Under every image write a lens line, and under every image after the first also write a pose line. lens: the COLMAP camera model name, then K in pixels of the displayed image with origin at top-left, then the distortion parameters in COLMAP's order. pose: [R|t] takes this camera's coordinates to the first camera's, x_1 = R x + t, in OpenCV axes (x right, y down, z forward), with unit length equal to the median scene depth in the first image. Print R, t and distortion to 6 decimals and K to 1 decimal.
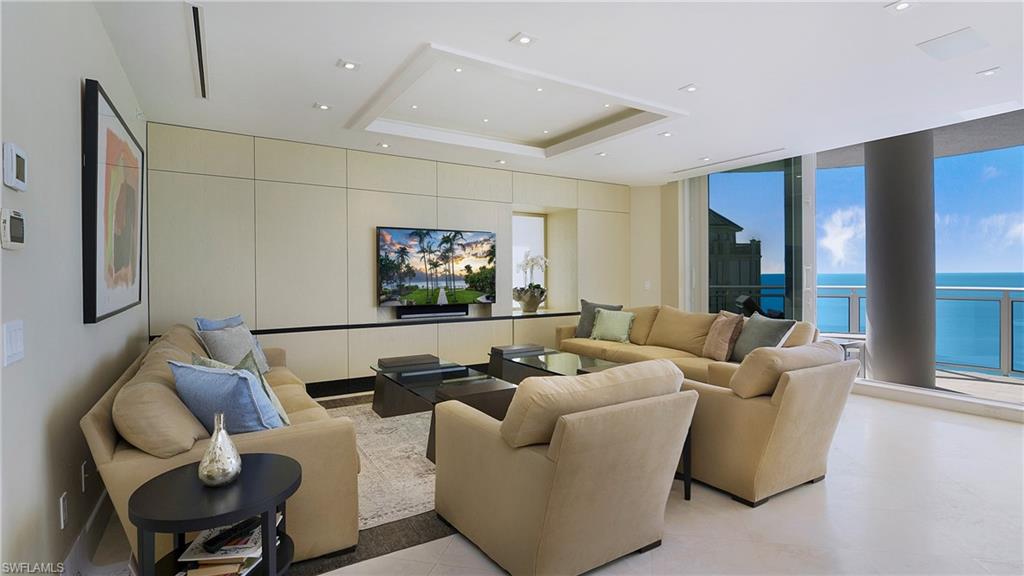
lens RADIAL K [[465.6, 0, 500.7], [0, 465.6, 285.4], [0, 0, 1]] dist [0.001177, -0.000002]
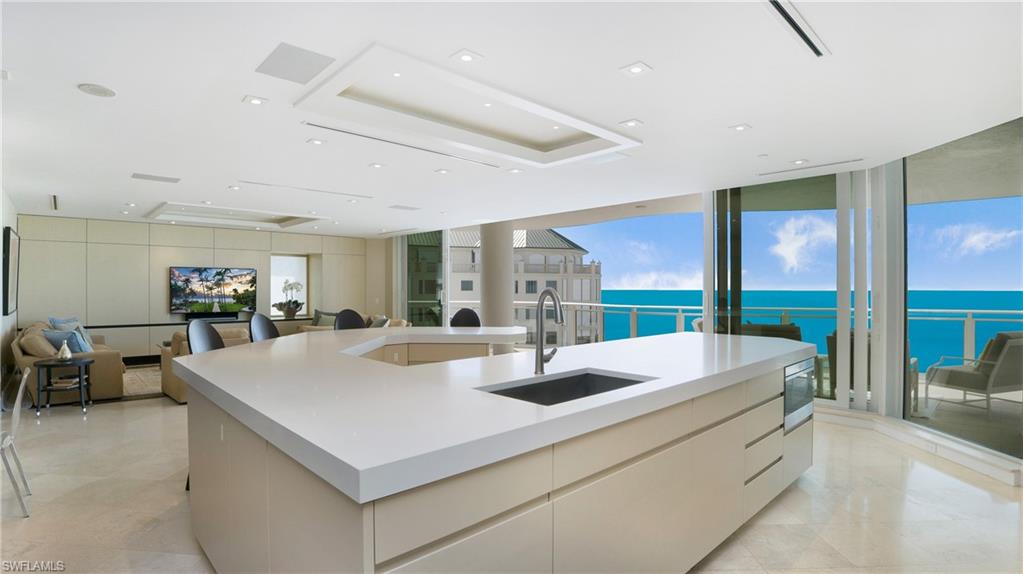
lens RADIAL K [[502.0, 0, 534.0], [0, 502.0, 300.2], [0, 0, 1]] dist [-0.016731, -0.000449]
pose [[0.975128, 0.005647, 0.221569, 0.594145], [-0.005915, 0.999982, 0.000548, -0.010084], [-0.221562, -0.001845, 0.975145, -1.006695]]
